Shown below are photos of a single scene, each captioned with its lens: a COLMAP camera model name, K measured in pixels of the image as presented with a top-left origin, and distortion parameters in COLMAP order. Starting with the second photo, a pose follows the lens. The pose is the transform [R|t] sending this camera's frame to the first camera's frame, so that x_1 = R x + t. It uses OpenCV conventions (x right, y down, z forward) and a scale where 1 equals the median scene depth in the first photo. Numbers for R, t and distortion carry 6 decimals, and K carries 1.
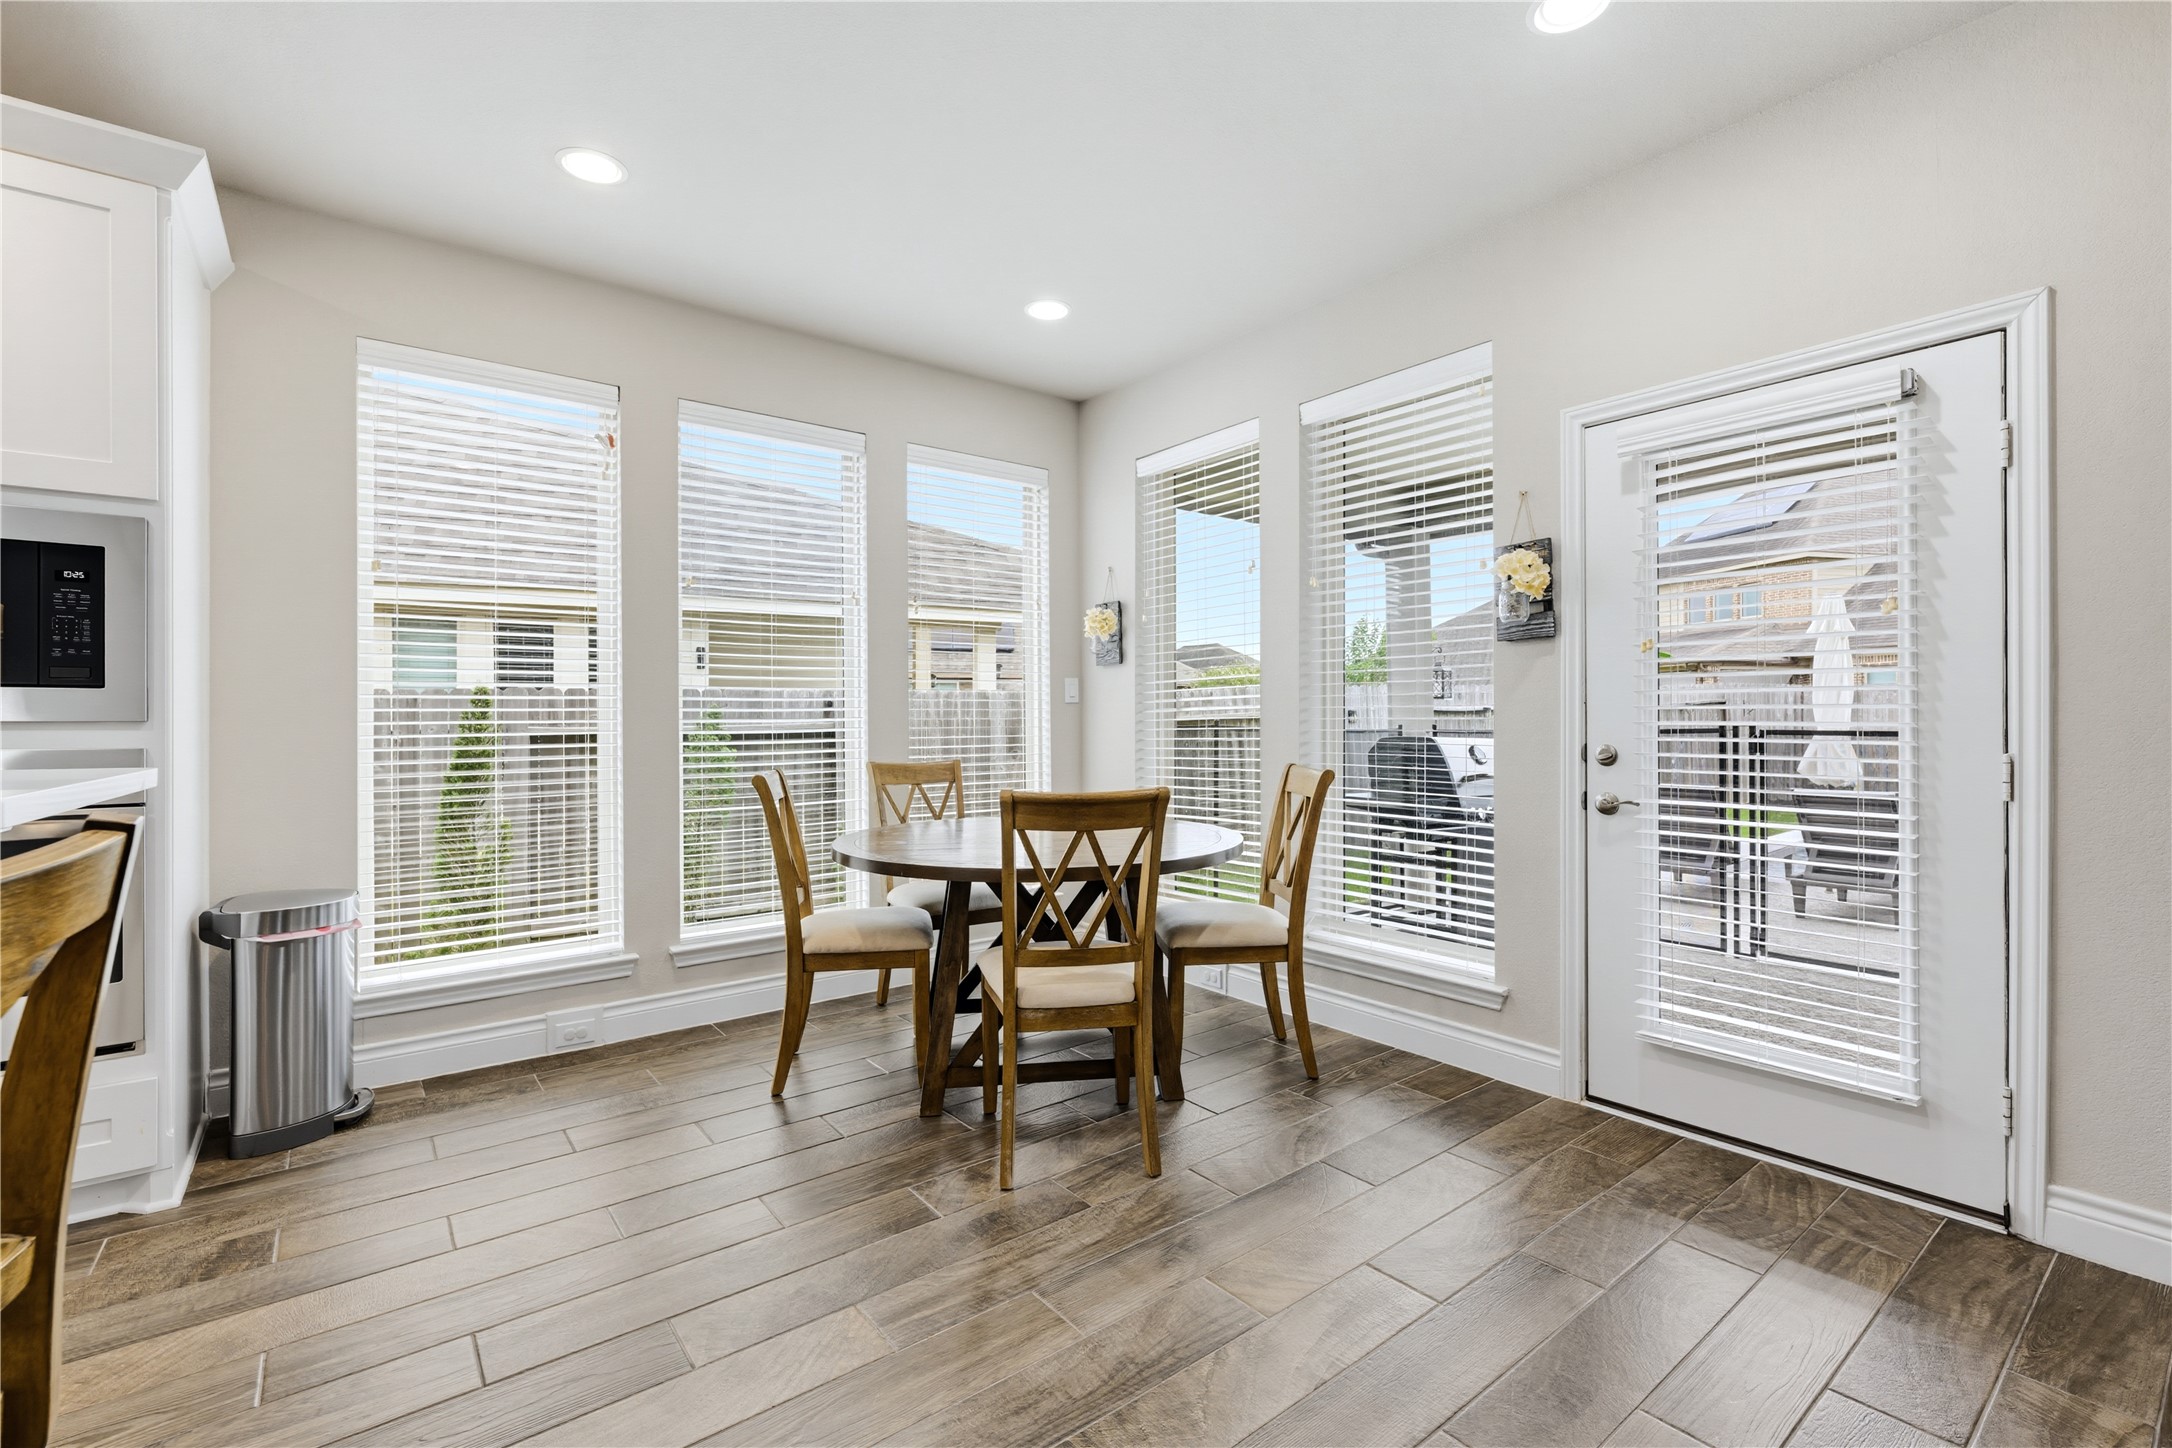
lens RADIAL K [[954.1, 0, 1074.7], [0, 954.1, 707.8], [0, 0, 1]] dist [-0.000787, -0.000487]
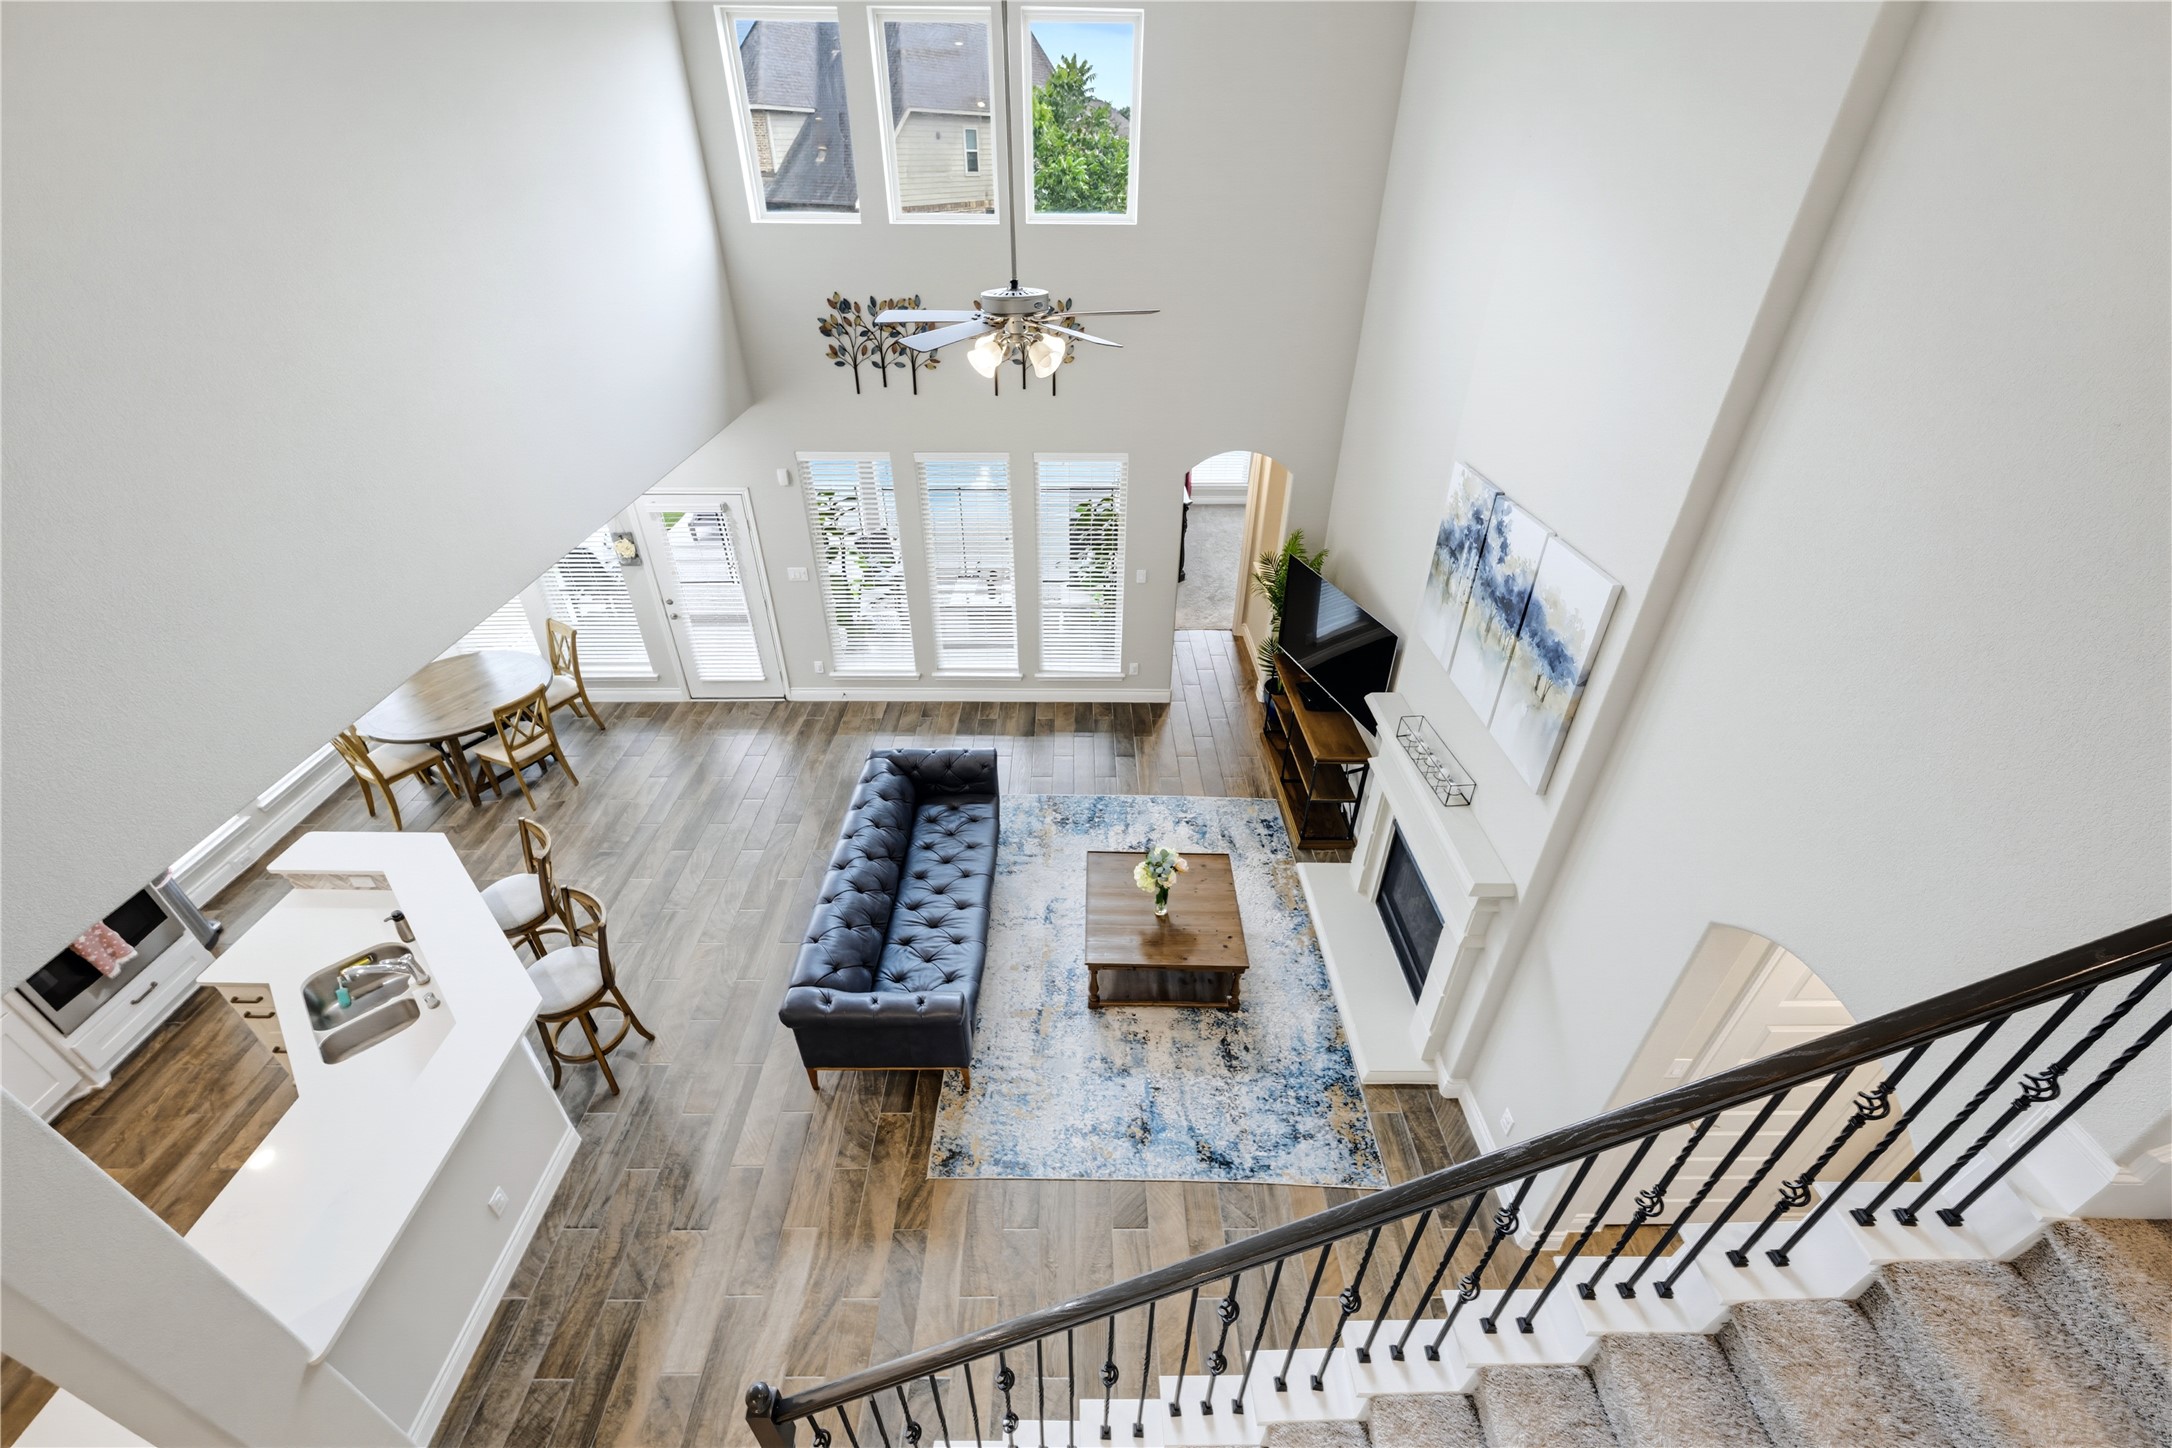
lens RADIAL K [[873.0, 0, 1076.6], [0, 873.0, 721.0], [0, 0, 1]] dist [-0.000205, 0.000425]
pose [[0.616833, -0.434966, 0.655989, -0.613863], [0.004532, 0.835380, 0.549654, -1.120768], [-0.787081, -0.336072, 0.517261, -1.540511]]
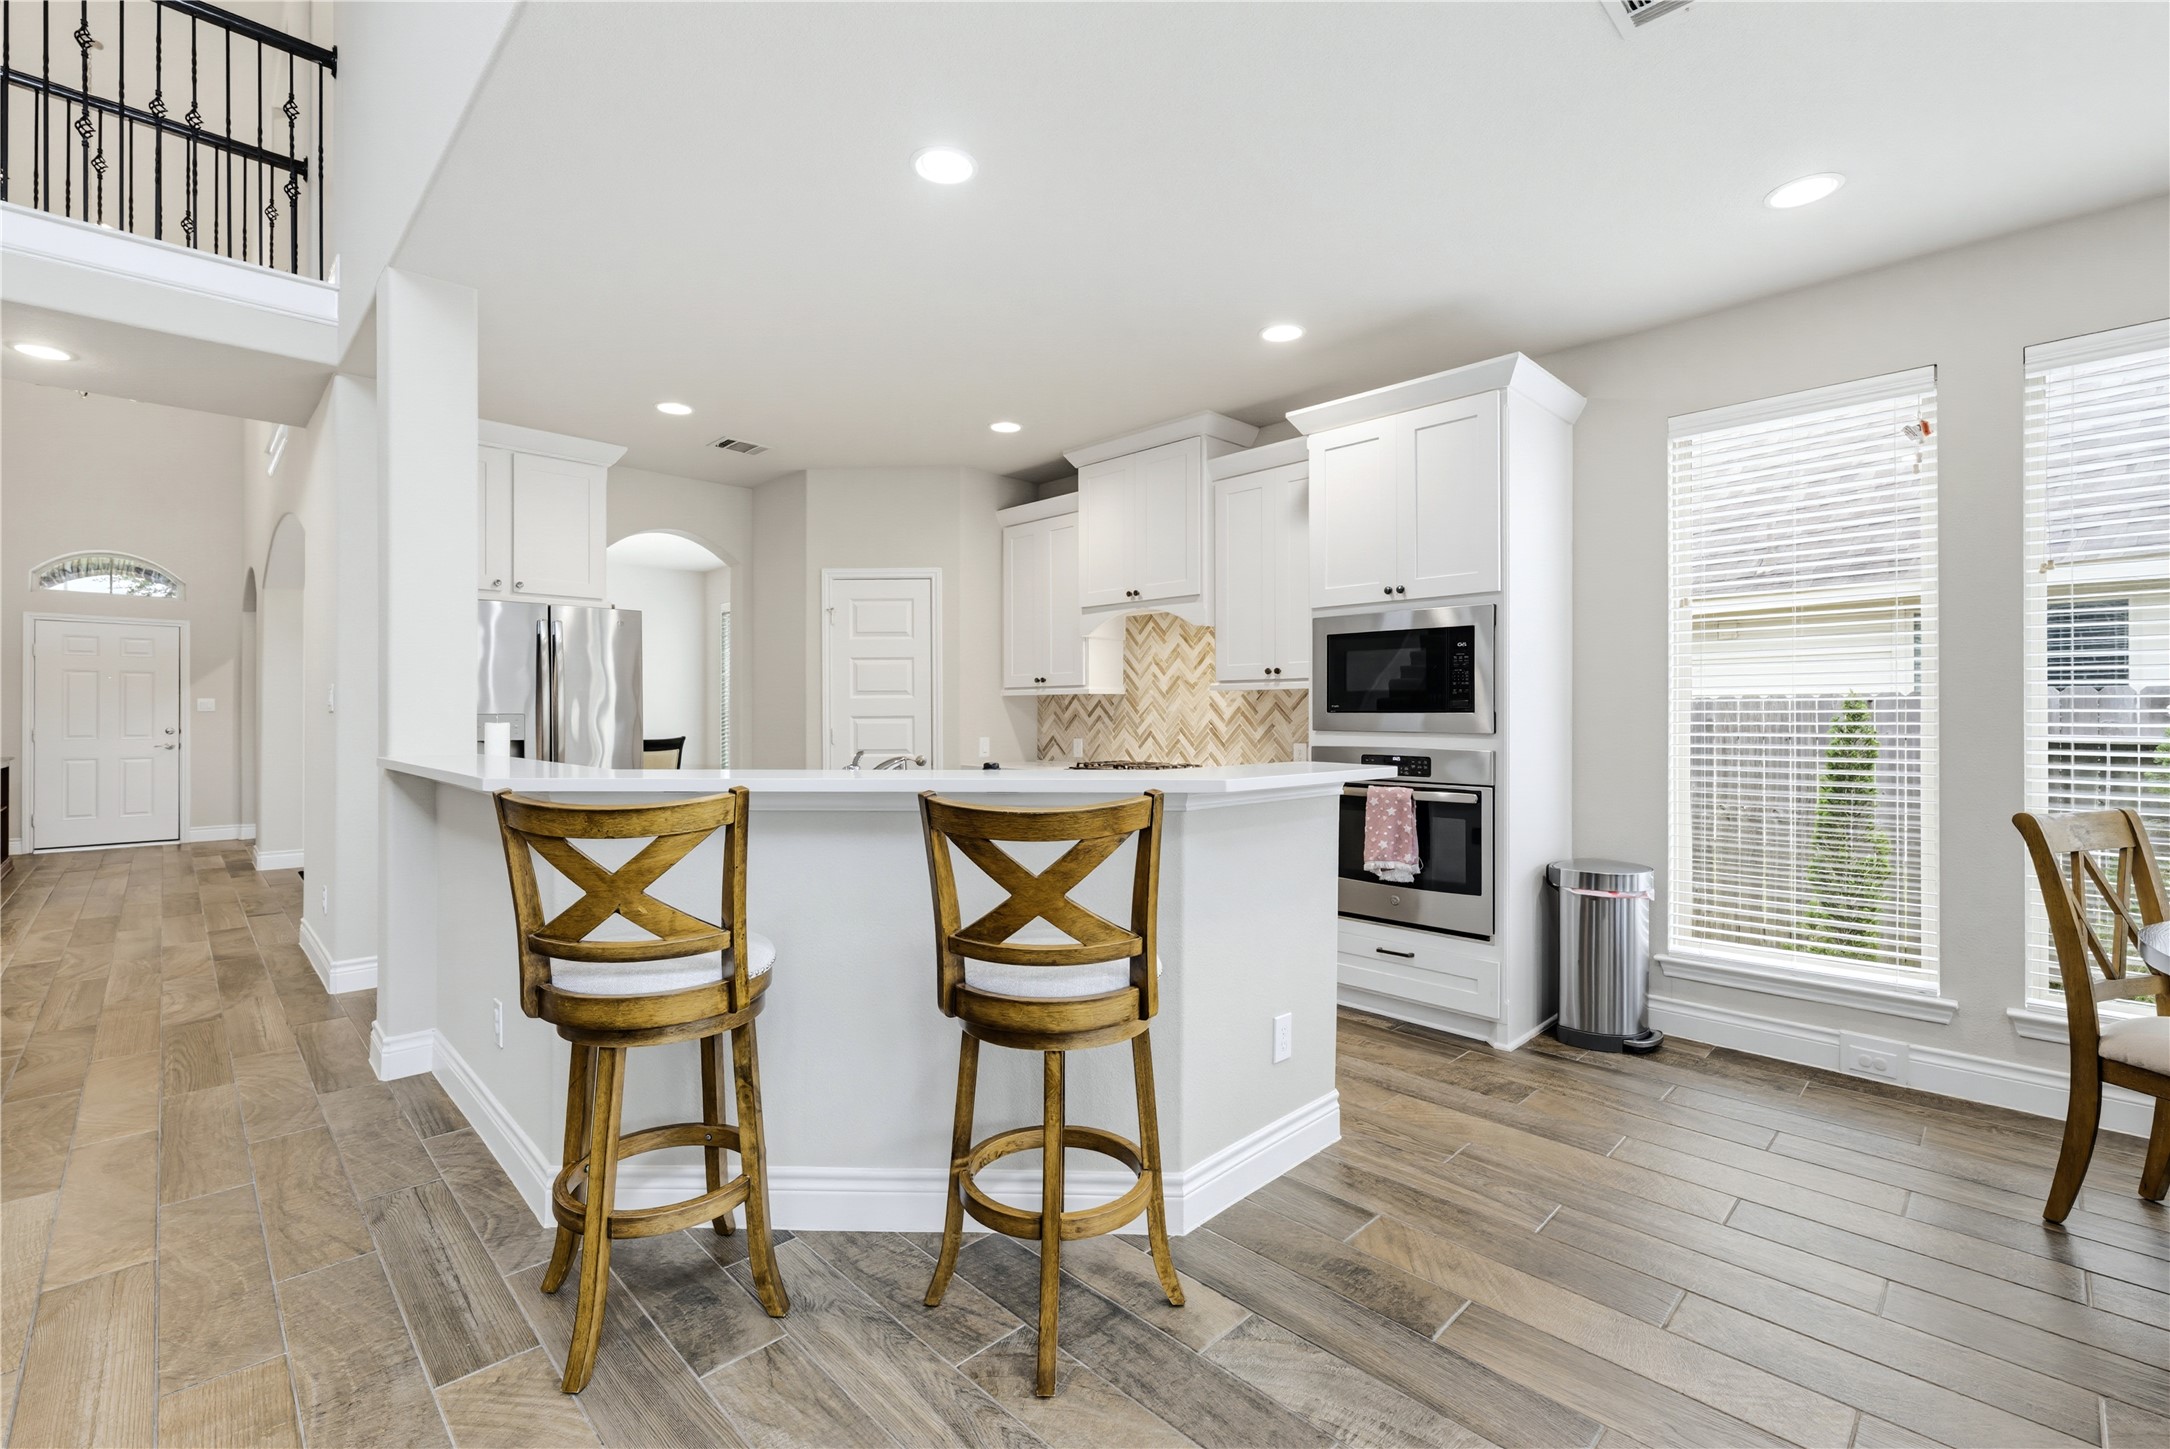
lens RADIAL K [[943.9, 0, 1082.7], [0, 943.9, 702.3], [0, 0, 1]] dist [-0.006094, -0.000366]
pose [[0.109503, -0.005205, -0.993973, 0.380700], [0.009691, 0.999944, -0.004168, -0.028624], [0.993939, -0.009176, 0.109548, 0.124590]]
